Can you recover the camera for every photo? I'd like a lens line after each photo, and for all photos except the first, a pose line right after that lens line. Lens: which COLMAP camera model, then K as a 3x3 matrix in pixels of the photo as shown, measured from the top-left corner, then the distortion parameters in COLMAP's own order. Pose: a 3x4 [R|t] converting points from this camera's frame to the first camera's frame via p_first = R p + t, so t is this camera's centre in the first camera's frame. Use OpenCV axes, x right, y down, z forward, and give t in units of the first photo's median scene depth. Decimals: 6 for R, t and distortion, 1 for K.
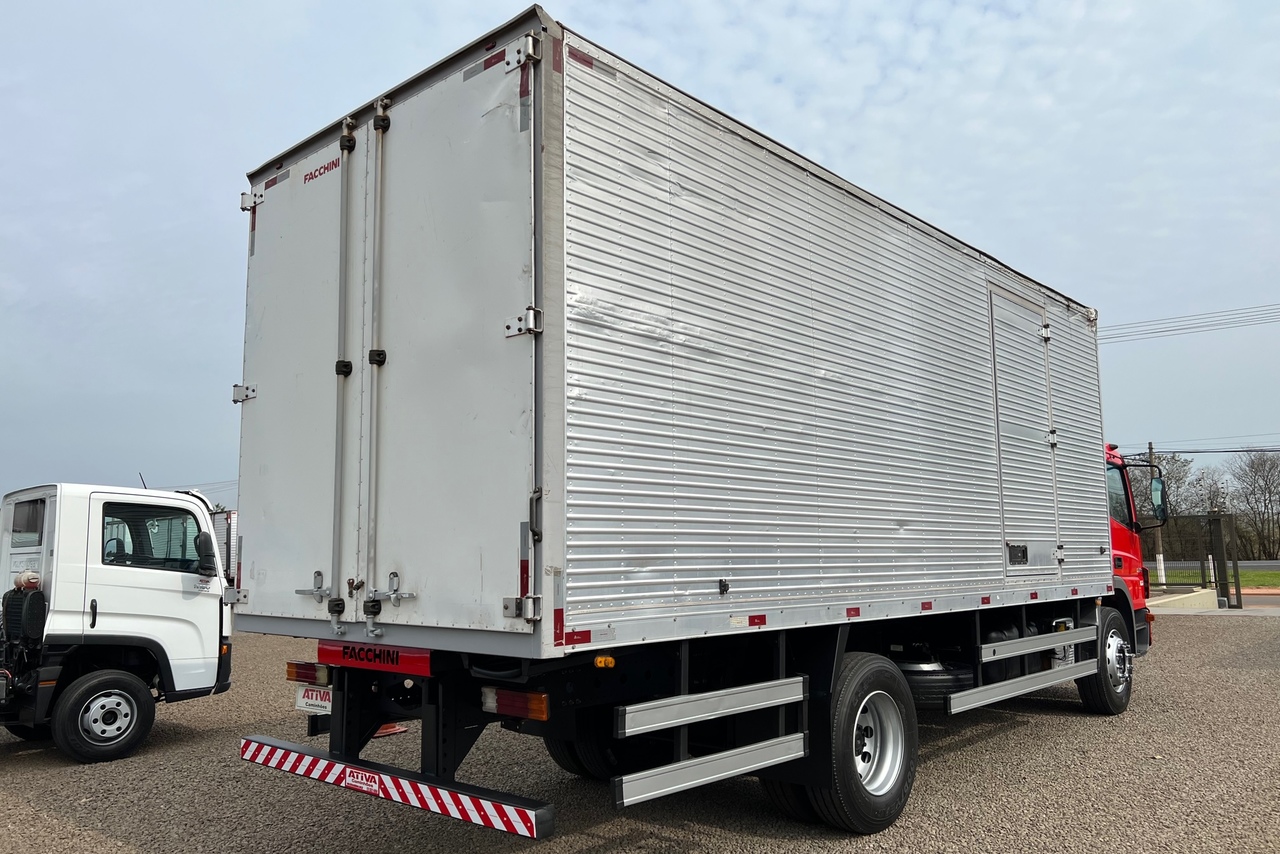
lens RADIAL K [[946.4, 0, 632.6], [0, 946.4, 441.5], [0, 0, 1]] dist [0.122924, -0.264823]
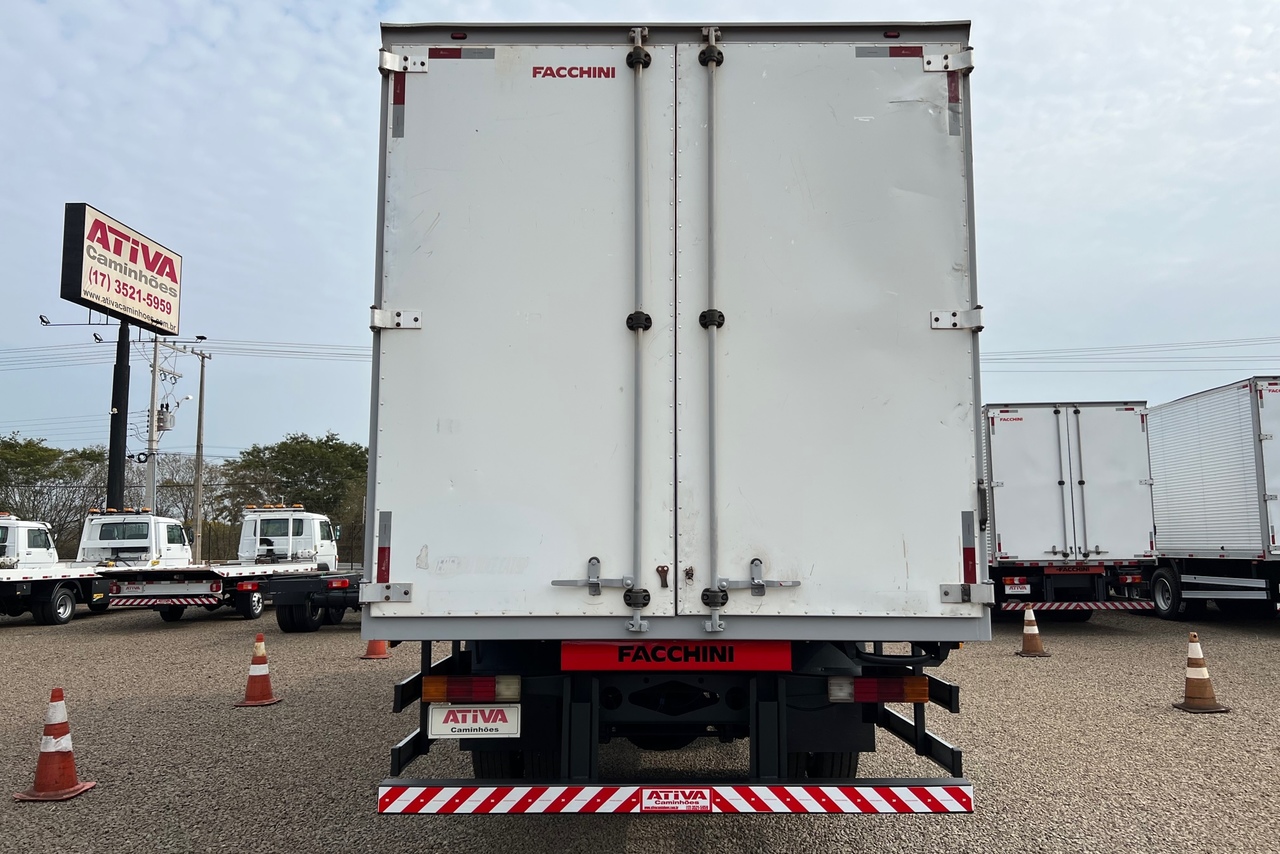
lens RADIAL K [[963.2, 0, 635.5], [0, 963.2, 433.3], [0, 0, 1]] dist [0.134962, -0.293583]
pose [[0.742144, 0.089651, 0.664218, -0.923476], [-0.085840, 0.995566, -0.038464, 0.061011], [-0.664721, -0.028471, 0.746549, 0.375680]]
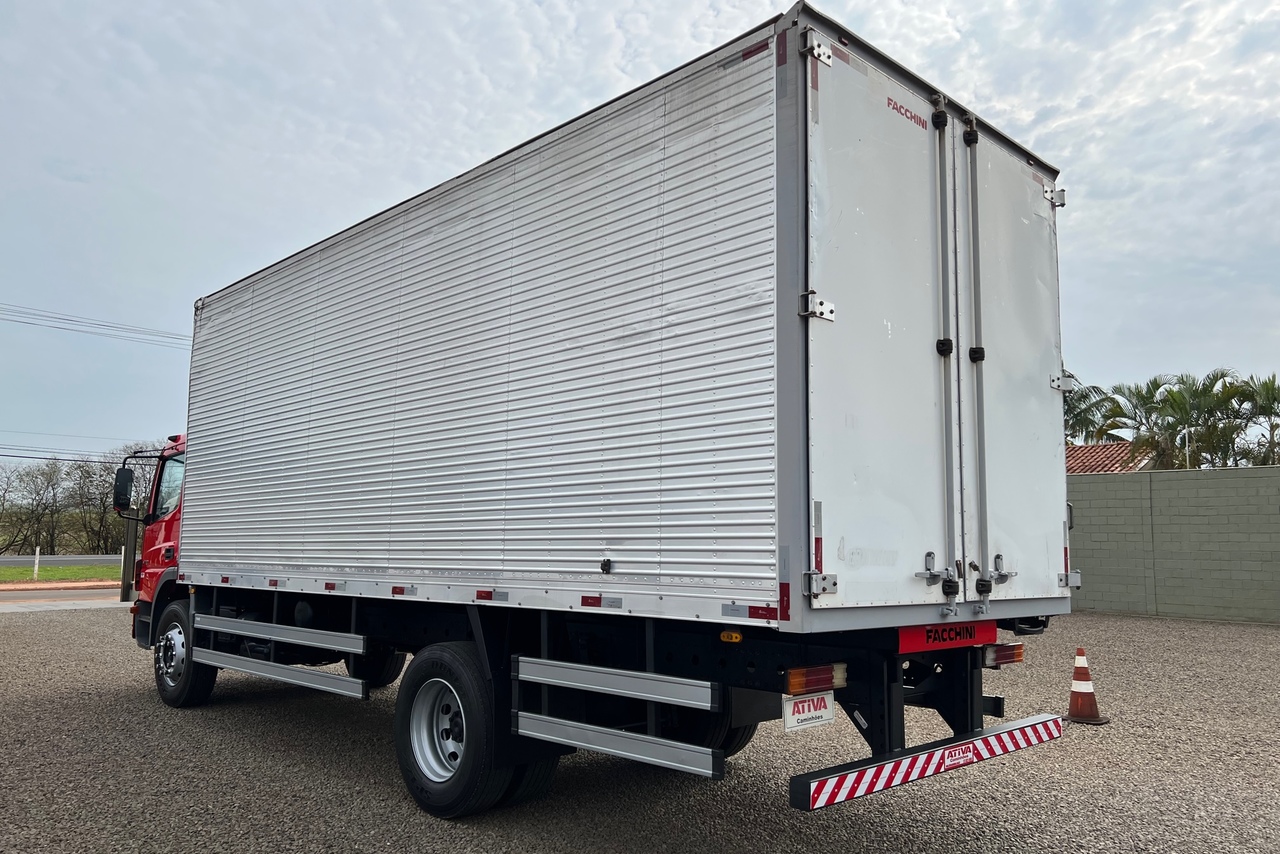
lens RADIAL K [[963.2, 0, 635.5], [0, 963.2, 433.3], [0, 0, 1]] dist [0.134962, -0.293583]
pose [[0.053226, 0.133911, 0.989563, -1.382650], [-0.128886, 0.983600, -0.126172, 0.190072], [-0.990230, -0.120826, 0.069612, 1.311138]]
